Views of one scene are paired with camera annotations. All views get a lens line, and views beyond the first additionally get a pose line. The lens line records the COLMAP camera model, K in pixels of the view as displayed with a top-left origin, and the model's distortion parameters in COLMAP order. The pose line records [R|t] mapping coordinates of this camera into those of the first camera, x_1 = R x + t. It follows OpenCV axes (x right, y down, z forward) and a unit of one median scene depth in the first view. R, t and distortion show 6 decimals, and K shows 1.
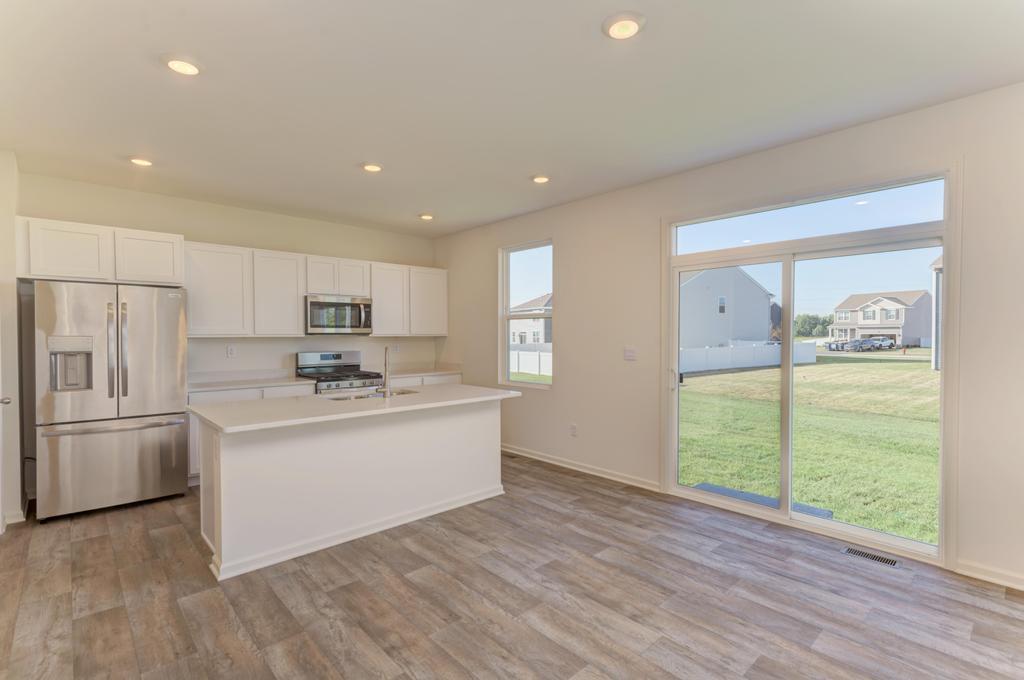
lens RADIAL K [[470.4, 0, 508.8], [0, 470.4, 340.0], [0, 0, 1]] dist [0.005344, 0.002035]
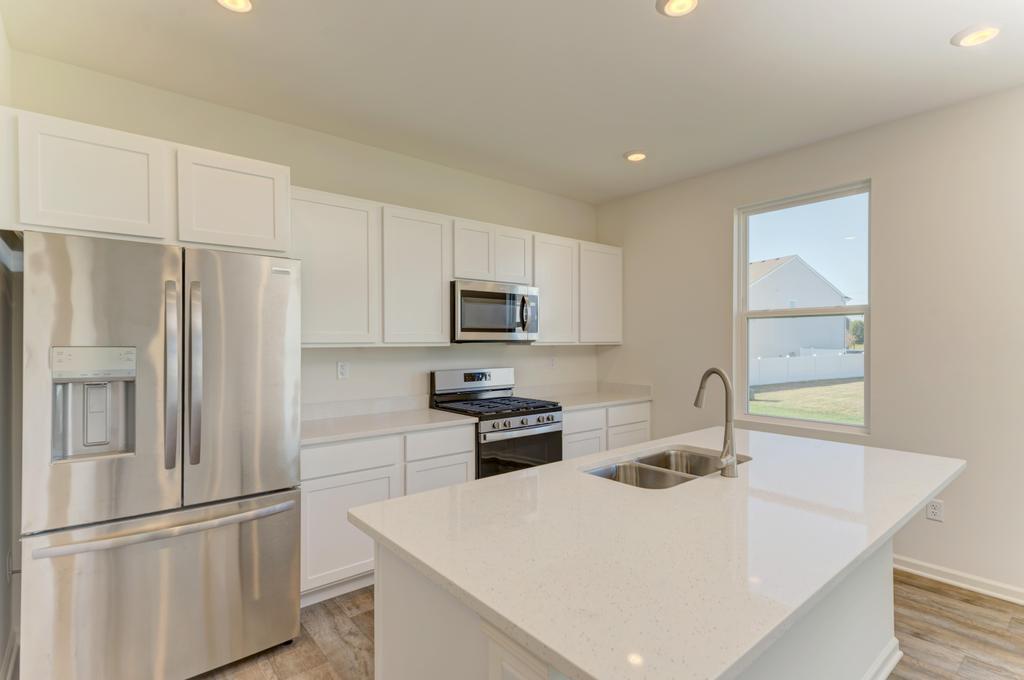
lens RADIAL K [[494.0, 0, 511.5], [0, 494.0, 339.7], [0, 0, 1]] dist [0.015314, 0.001015]
pose [[0.998840, -0.000332, -0.048150, -0.287102], [-0.000483, 0.999857, -0.016918, -0.003984], [0.048149, 0.016922, 0.998697, 0.307504]]
